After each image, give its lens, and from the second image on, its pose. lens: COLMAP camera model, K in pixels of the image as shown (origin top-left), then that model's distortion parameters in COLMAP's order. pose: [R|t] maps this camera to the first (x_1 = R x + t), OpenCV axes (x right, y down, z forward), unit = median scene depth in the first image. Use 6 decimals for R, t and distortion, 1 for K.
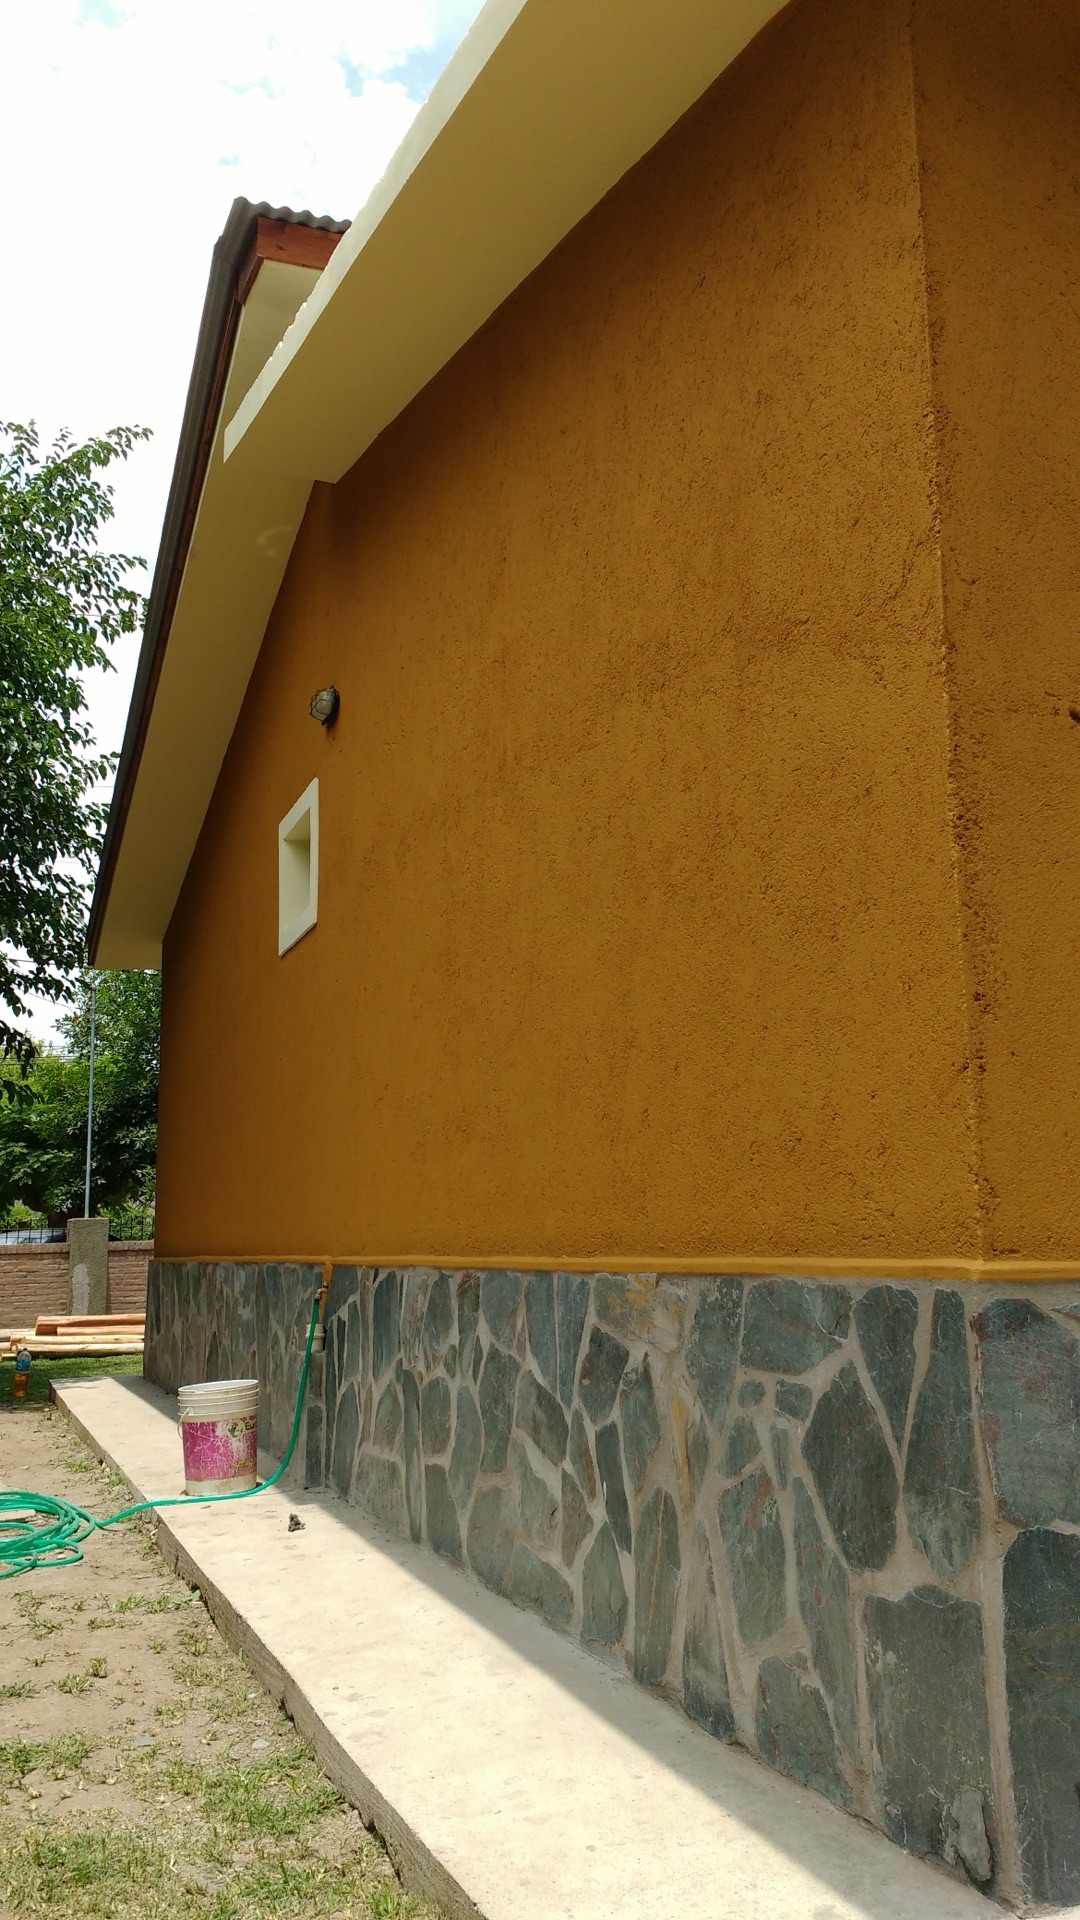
lens RADIAL K [[1462.7, 0, 540.0], [0, 1462.7, 960.0], [0, 0, 1]] dist [0.092785, -0.150162]
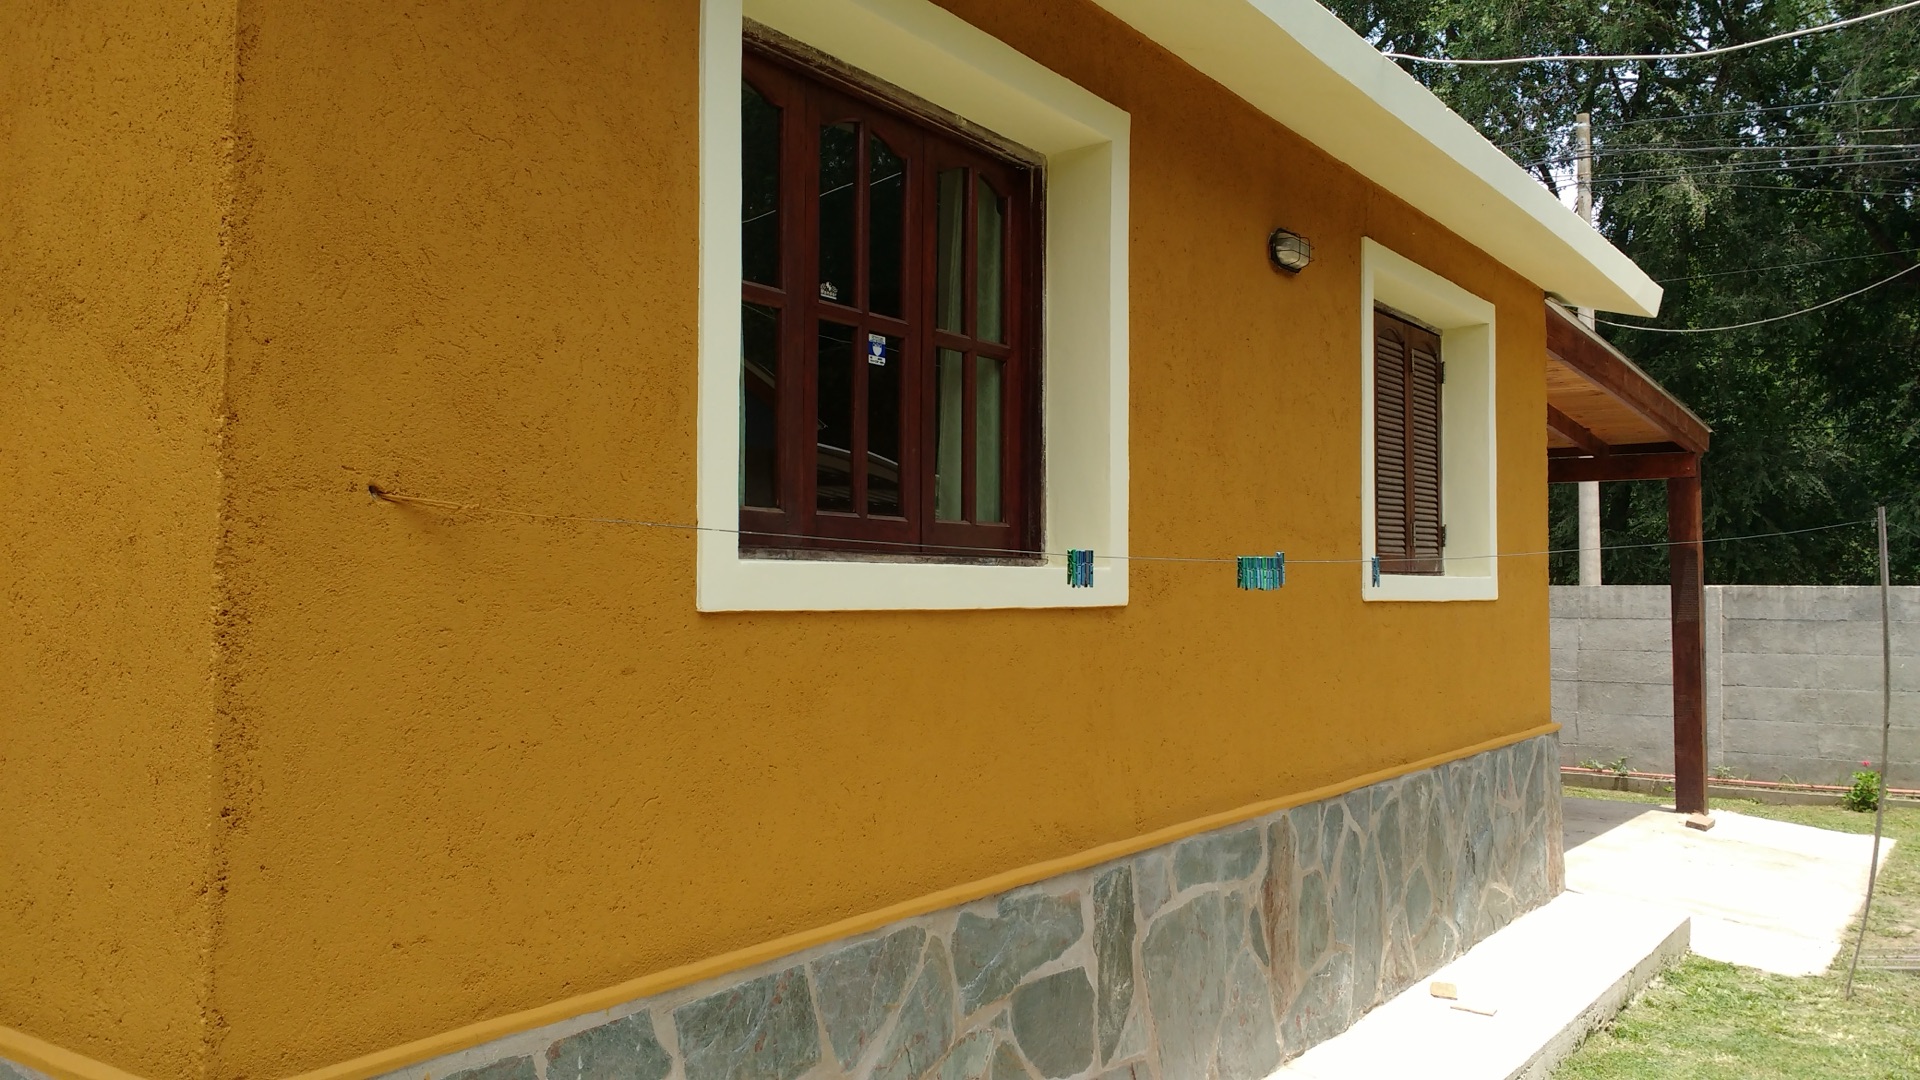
lens RADIAL K [[1462.7, 0, 960.0], [0, 1462.7, 540.0], [0, 0, 1]] dist [0.092785, -0.150162]
pose [[0.805057, 0.044103, 0.591555, 0.103621], [-0.123209, 0.987916, 0.094025, -0.273161], [-0.580260, -0.148580, 0.800763, 0.010781]]
